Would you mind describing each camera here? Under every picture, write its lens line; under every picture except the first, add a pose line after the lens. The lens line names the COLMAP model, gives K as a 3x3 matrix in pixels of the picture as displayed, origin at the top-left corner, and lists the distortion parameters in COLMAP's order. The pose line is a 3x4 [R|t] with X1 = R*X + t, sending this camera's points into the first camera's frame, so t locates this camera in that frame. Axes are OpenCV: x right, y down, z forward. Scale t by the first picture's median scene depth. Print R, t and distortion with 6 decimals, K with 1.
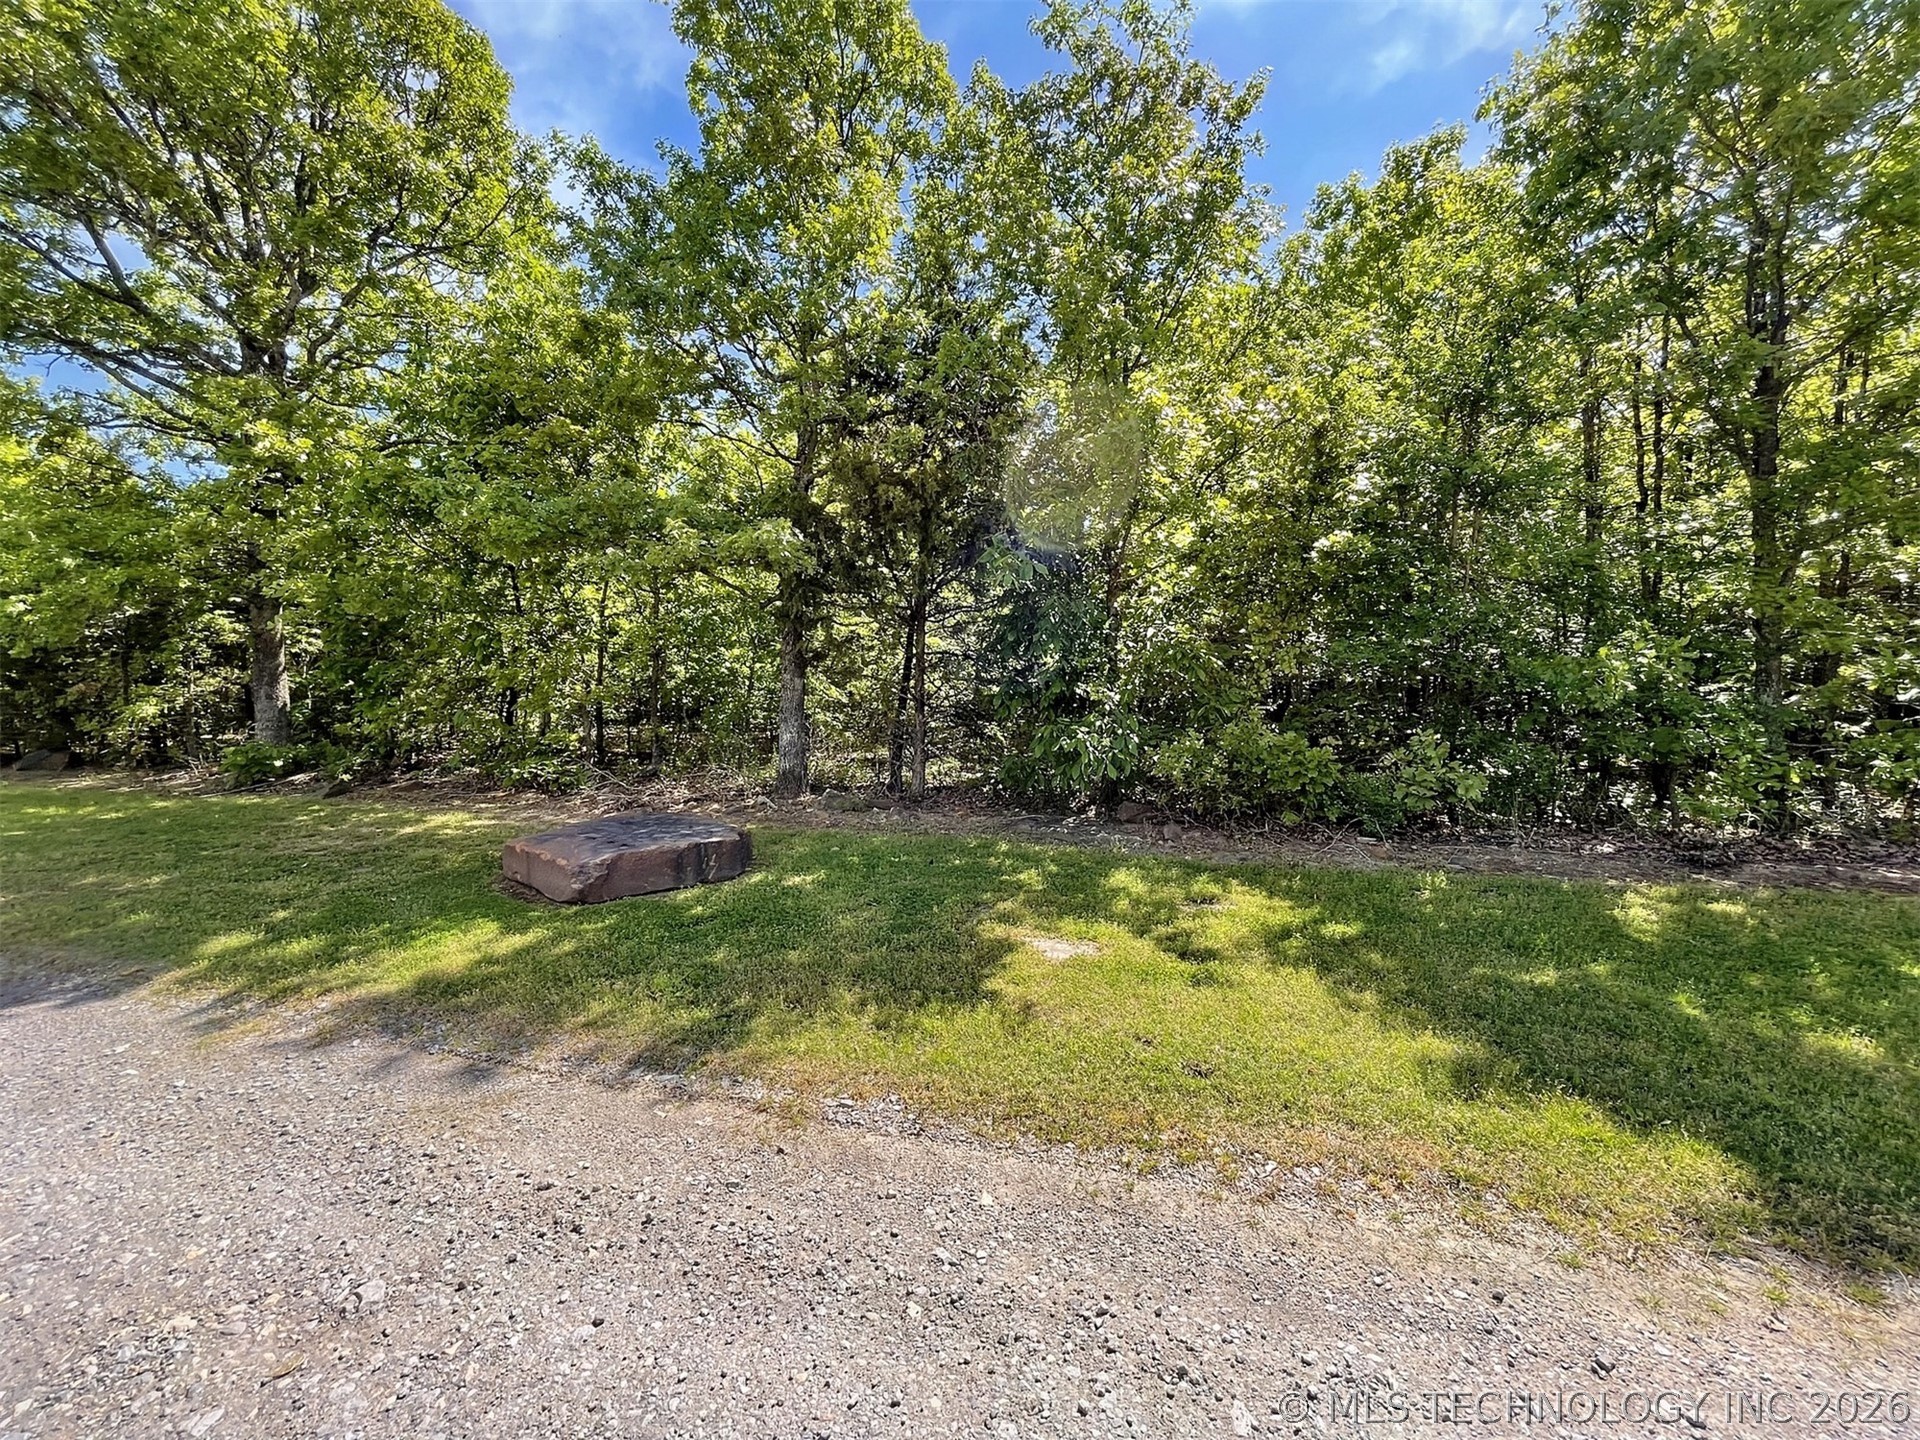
lens RADIAL K [[779.0, 0, 952.0], [0, 779.0, 724.1], [0, 0, 1]] dist [-0.002086, -0.000216]
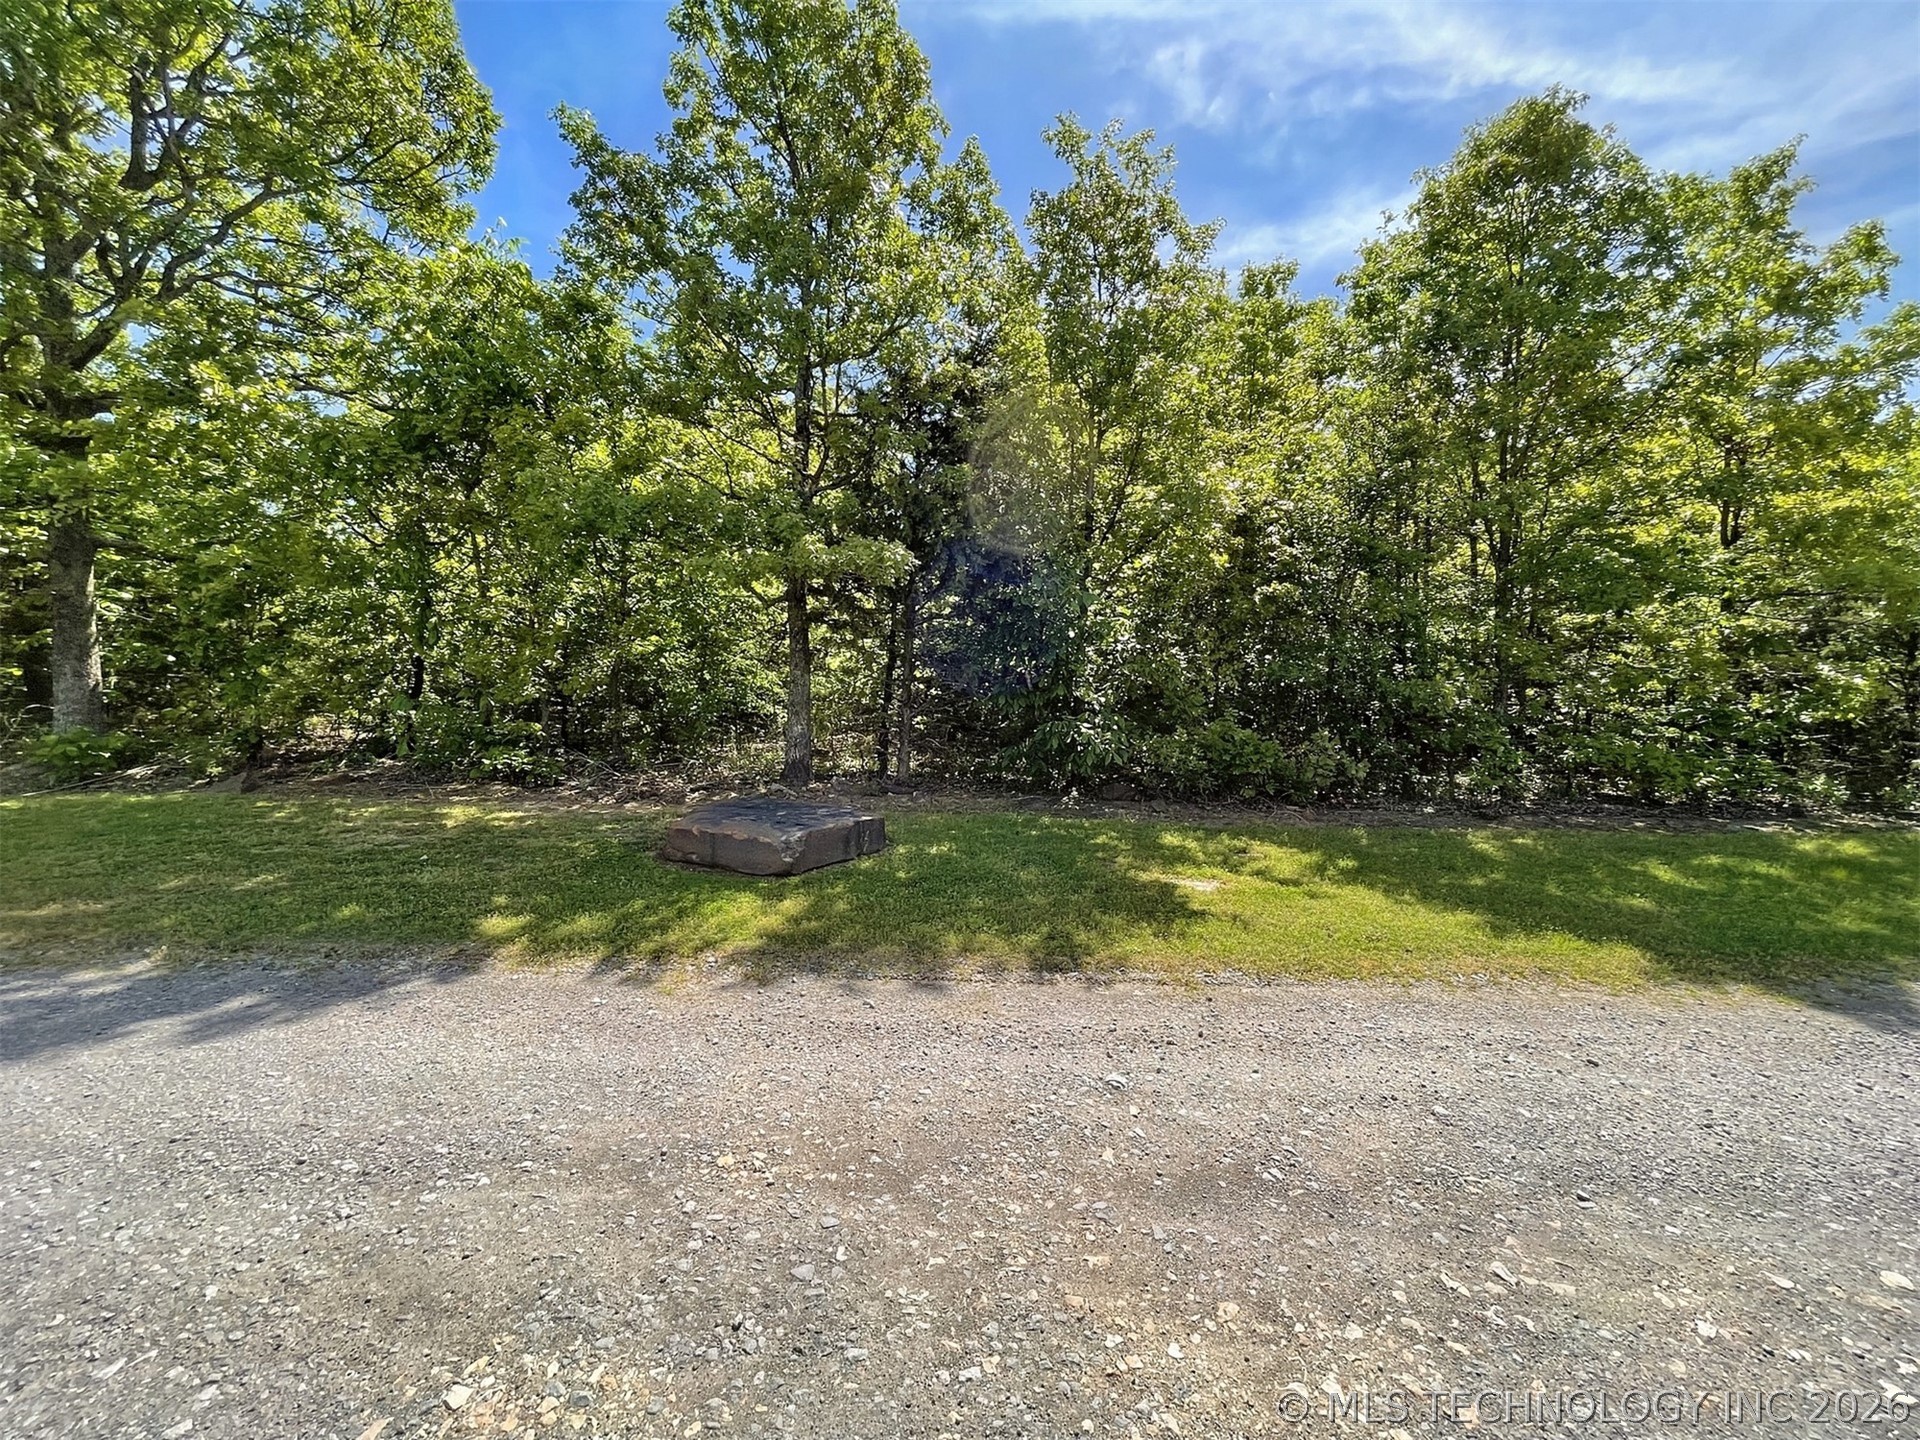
lens RADIAL K [[779.0, 0, 953.9], [0, 779.0, 724.0], [0, 0, 1]] dist [-0.002086, -0.000216]
pose [[0.951504, 0.009962, 0.307476, -0.443166], [-0.013853, 0.999849, 0.010475, -0.005622], [-0.307326, -0.014226, 0.951498, -0.119319]]
